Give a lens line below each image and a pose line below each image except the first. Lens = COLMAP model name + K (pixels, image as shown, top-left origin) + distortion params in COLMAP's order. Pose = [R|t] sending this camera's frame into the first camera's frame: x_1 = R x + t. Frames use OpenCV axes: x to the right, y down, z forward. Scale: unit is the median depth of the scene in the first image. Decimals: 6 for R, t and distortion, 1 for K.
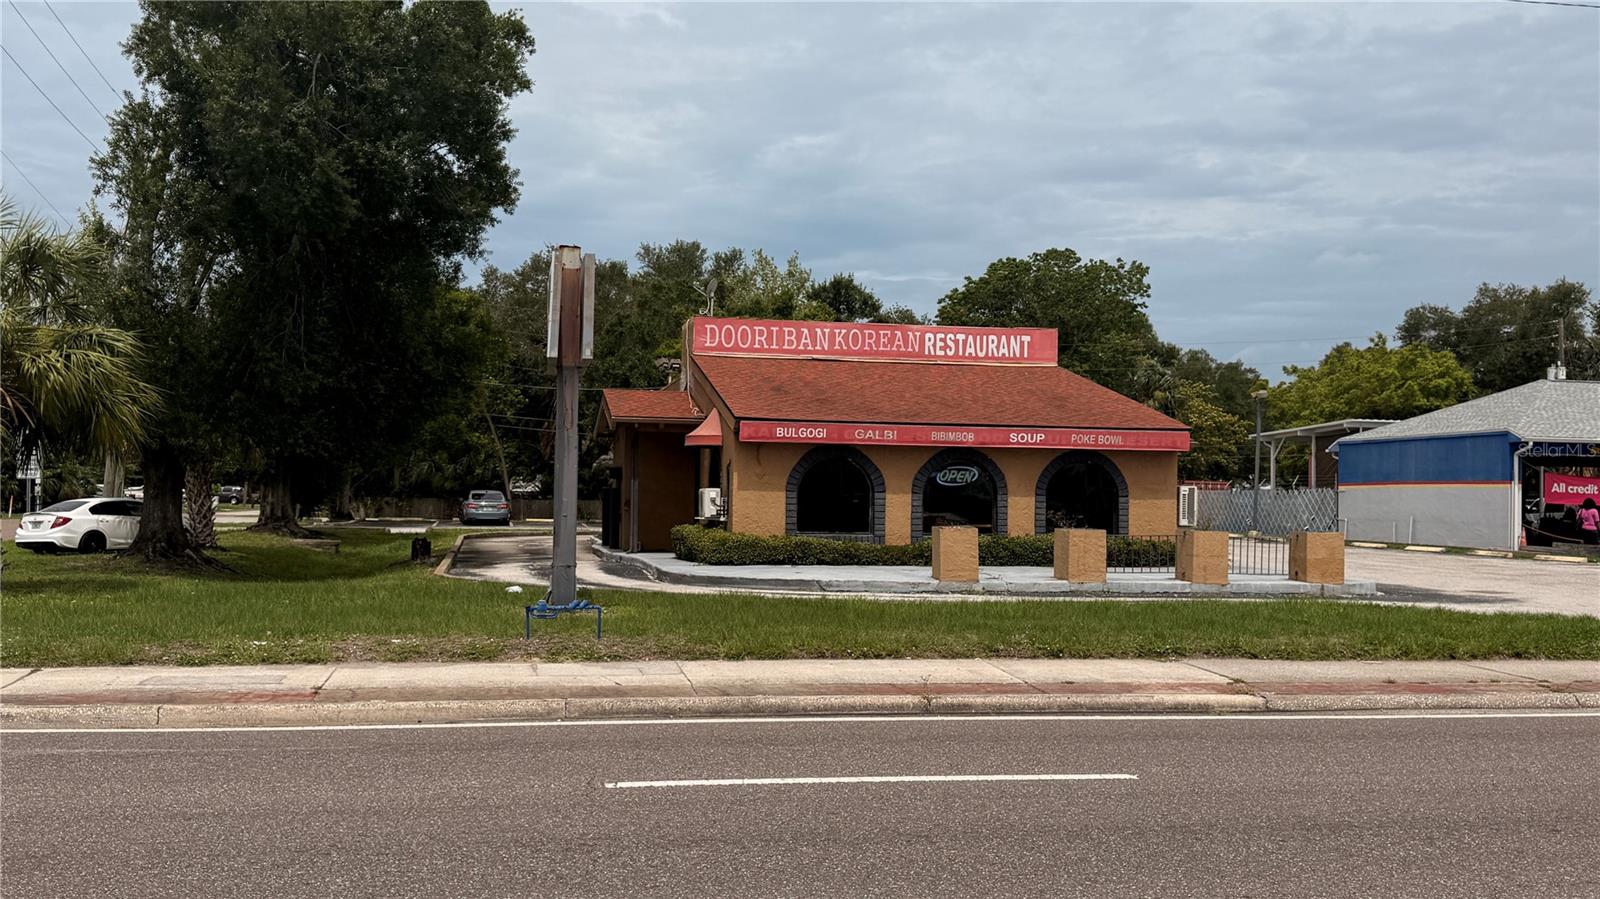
lens RADIAL K [[1512.5, 0, 800.0], [0, 1512.5, 449.5], [0, 0, 1]] dist [0.093712, -0.004133]
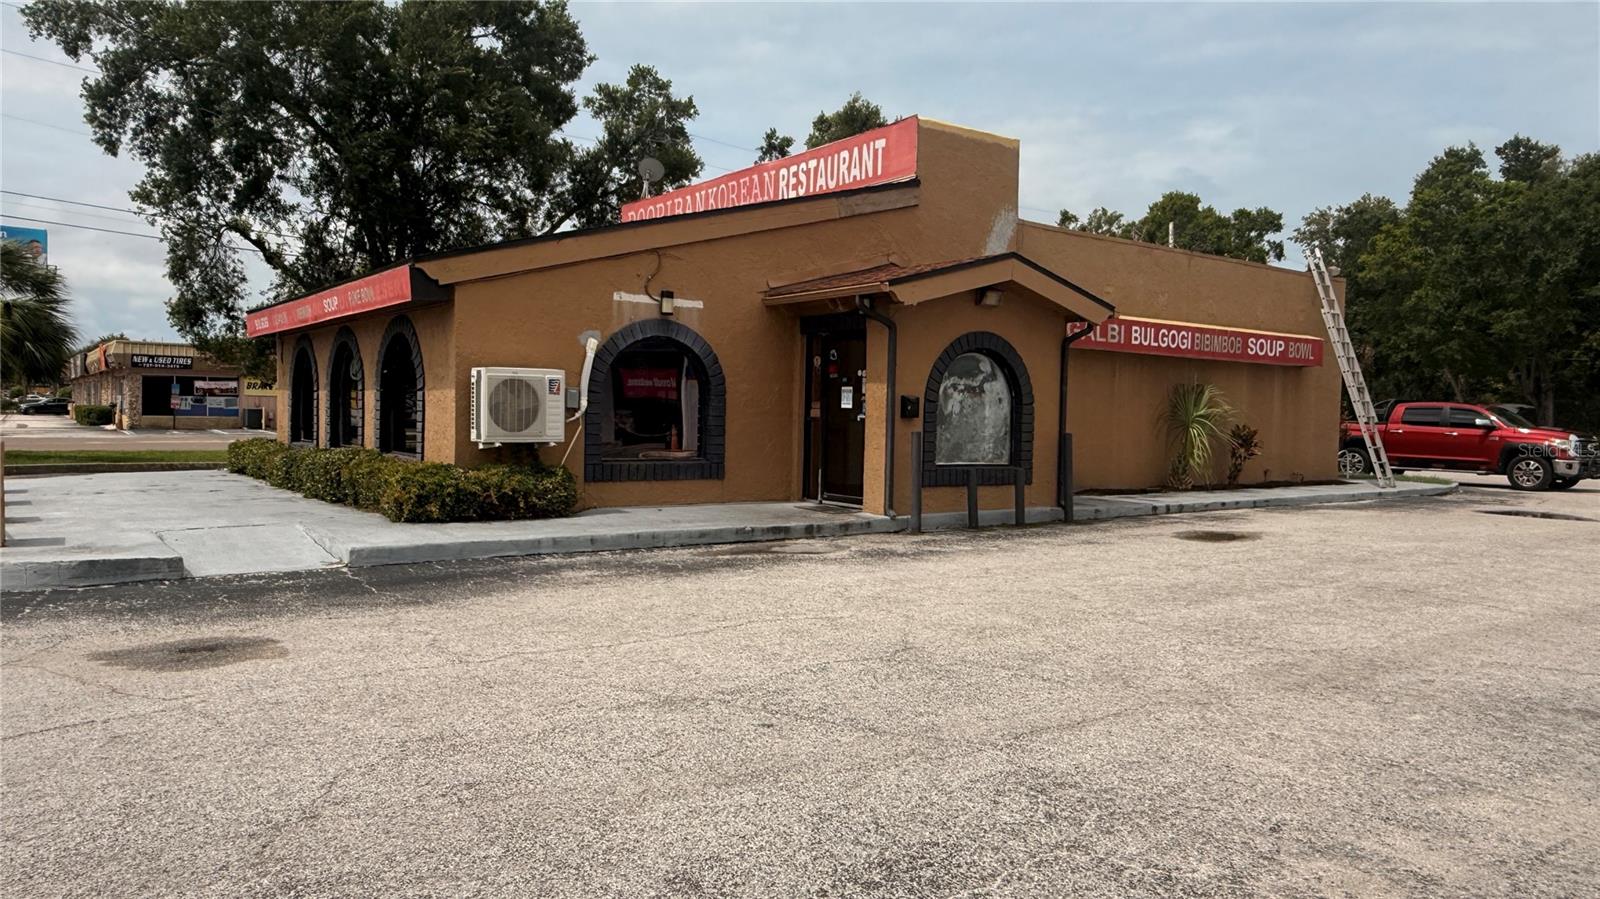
lens RADIAL K [[1092.2, 0, 792.0], [0, 1092.2, 452.6], [0, 0, 1]] dist [0.000769, -0.000175]
pose [[0.418195, 0.026502, -0.907971, 0.587433], [0.014770, 0.999244, 0.035969, 0.037807], [0.908237, -0.028453, 0.417487, 0.855814]]
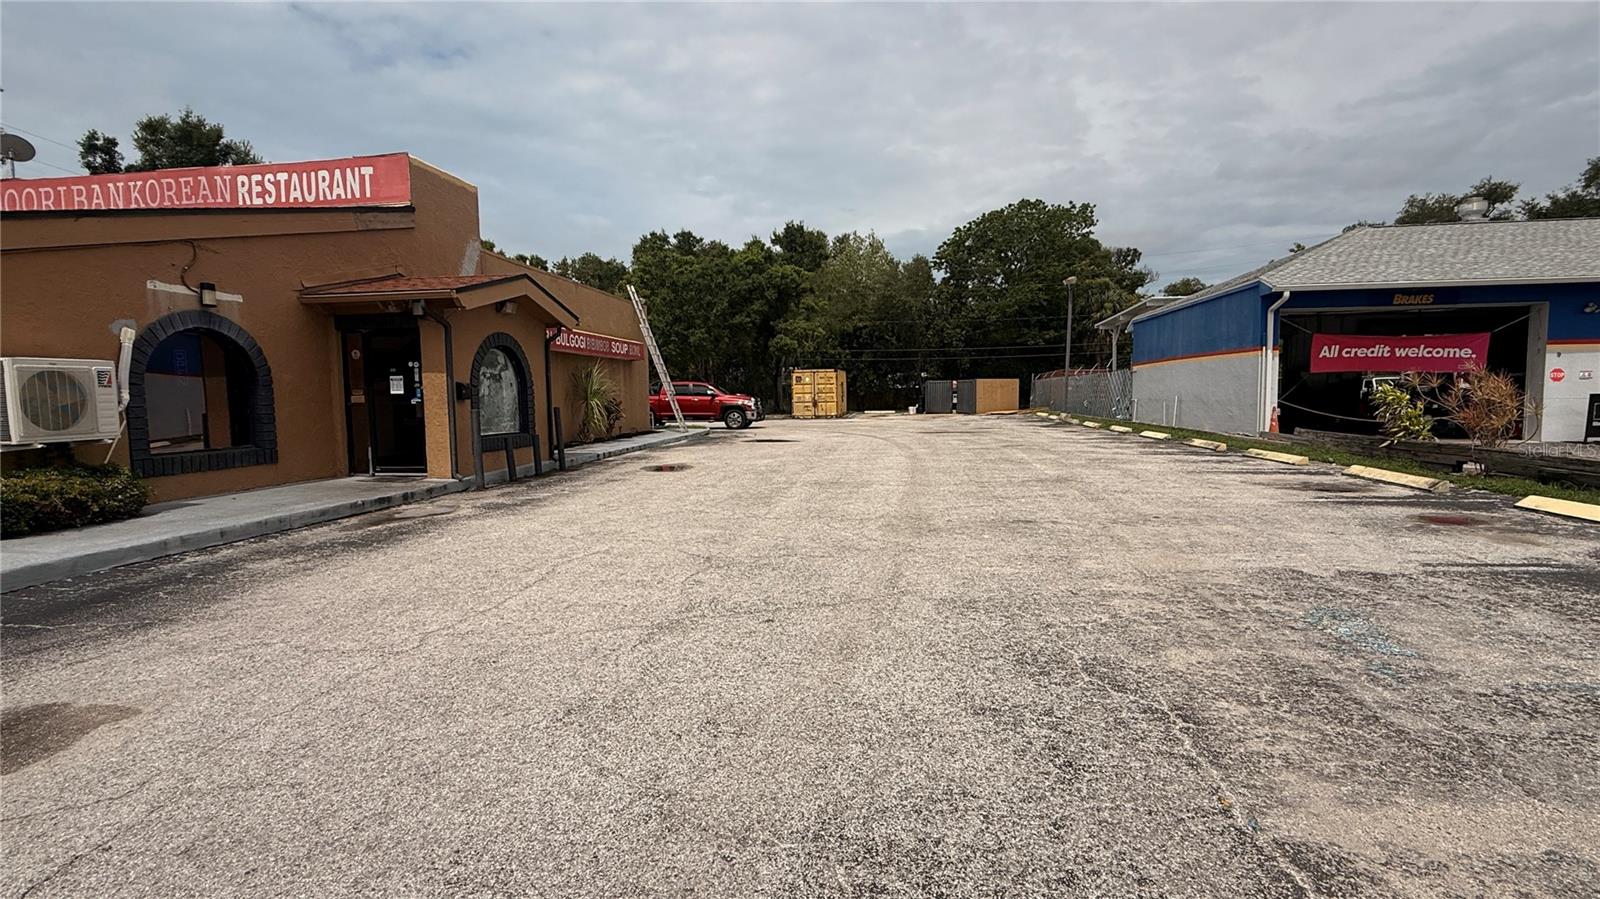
lens RADIAL K [[736.8, 0, 801.6], [0, 736.8, 450.8], [0, 0, 1]] dist [0.000511, -0.000385]
pose [[0.944725, -0.005494, -0.327818, 0.503120], [0.040787, 0.994062, 0.100881, 0.035677], [0.325317, -0.108676, 0.939339, 0.792288]]
